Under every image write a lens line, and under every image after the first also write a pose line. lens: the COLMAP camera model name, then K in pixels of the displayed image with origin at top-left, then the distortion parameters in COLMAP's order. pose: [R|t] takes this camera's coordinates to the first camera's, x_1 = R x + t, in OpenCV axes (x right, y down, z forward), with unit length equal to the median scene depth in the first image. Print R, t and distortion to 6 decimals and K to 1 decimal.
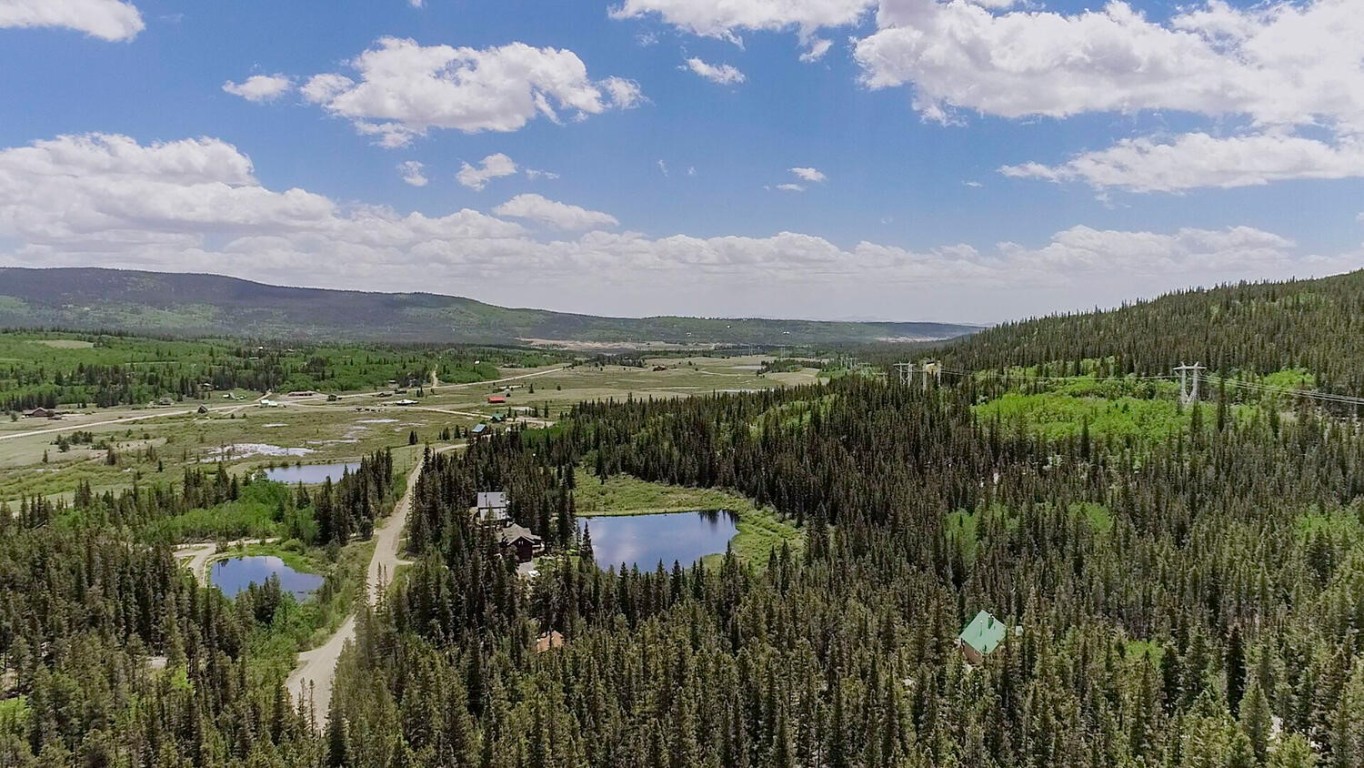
lens RADIAL K [[964.0, 0, 682.0], [0, 964.0, 384.0], [0, 0, 1]] dist [-0.015191, 0.007529]
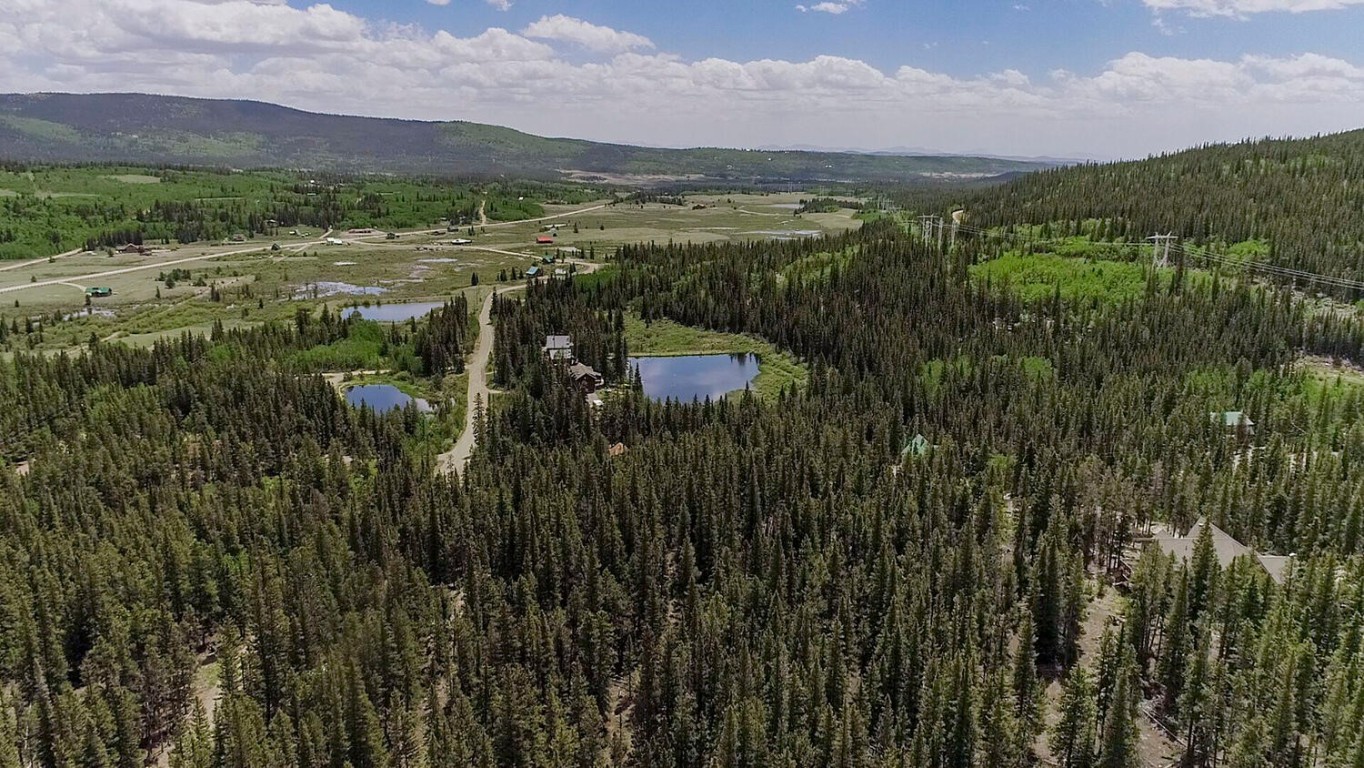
lens RADIAL K [[964.0, 0, 682.0], [0, 964.0, 384.0], [0, 0, 1]] dist [-0.015191, 0.007529]
pose [[0.999092, 0.020067, -0.037573, 0.002949], [-0.013275, 0.984833, 0.172995, -0.021077], [0.040475, -0.172340, 0.984206, -0.106069]]
